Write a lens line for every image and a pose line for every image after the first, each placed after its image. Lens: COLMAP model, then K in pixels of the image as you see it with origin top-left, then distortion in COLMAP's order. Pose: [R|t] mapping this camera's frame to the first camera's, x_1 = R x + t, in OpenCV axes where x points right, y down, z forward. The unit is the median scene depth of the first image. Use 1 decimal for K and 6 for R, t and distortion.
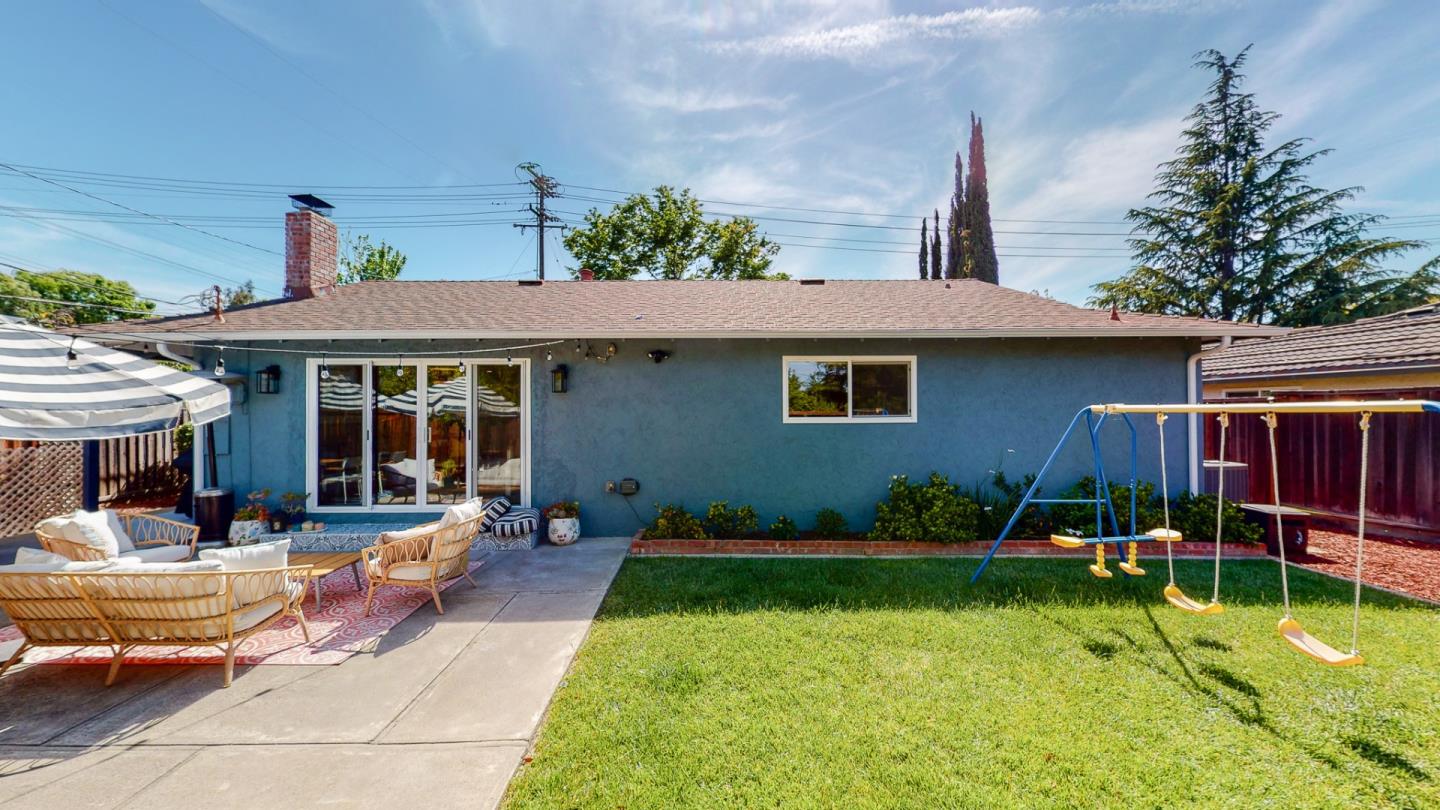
lens RADIAL K [[532.1, 0, 717.0], [0, 532.1, 410.7], [0, 0, 1]] dist [-0.001787, 0.000712]
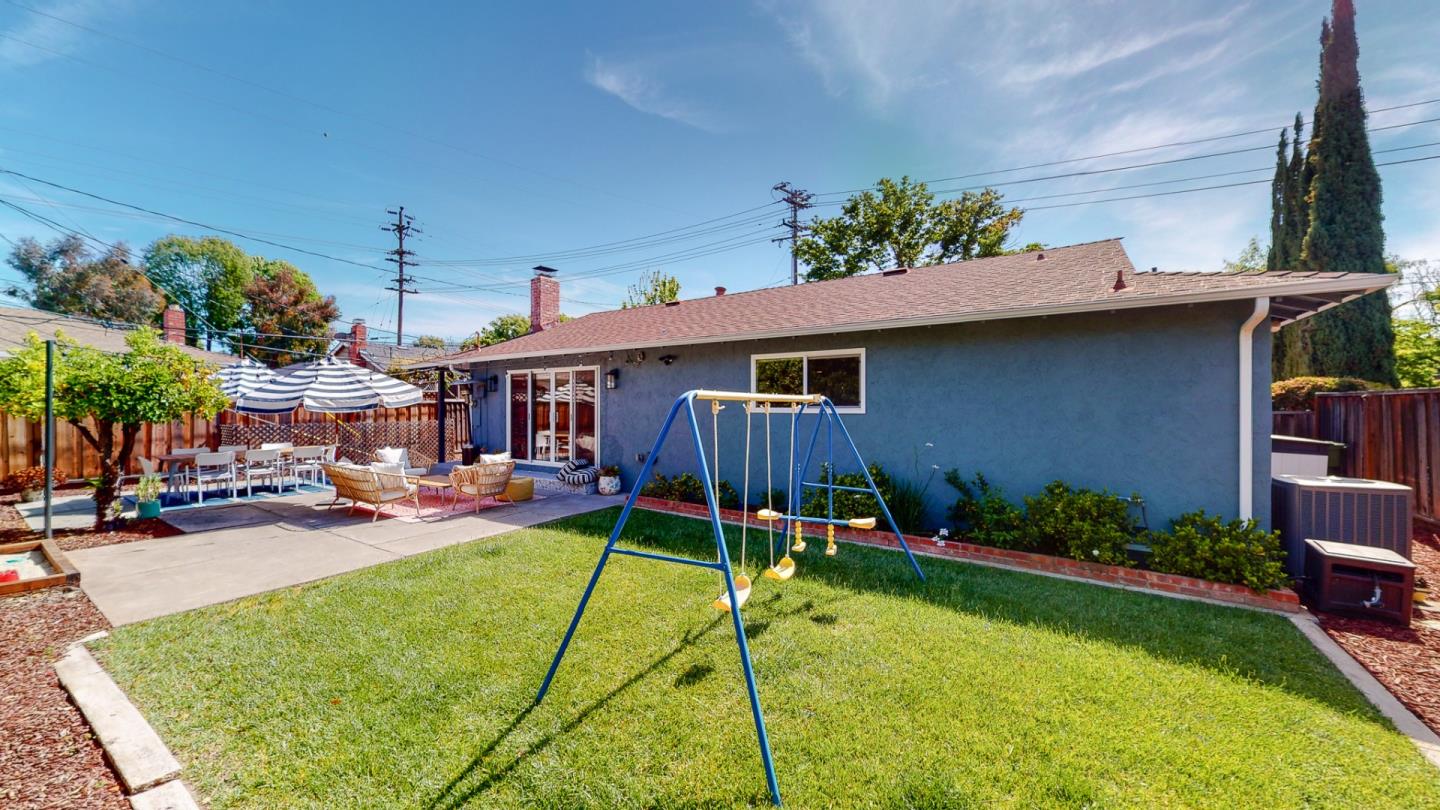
lens RADIAL K [[532.1, 0, 719.9], [0, 532.1, 409.7], [0, 0, 1]] dist [-0.001787, 0.000712]
pose [[0.817497, 0.009628, -0.575853, 0.732492], [-0.003703, 0.999927, 0.011461, 0.004213], [0.575921, -0.007237, 0.817473, 0.006075]]
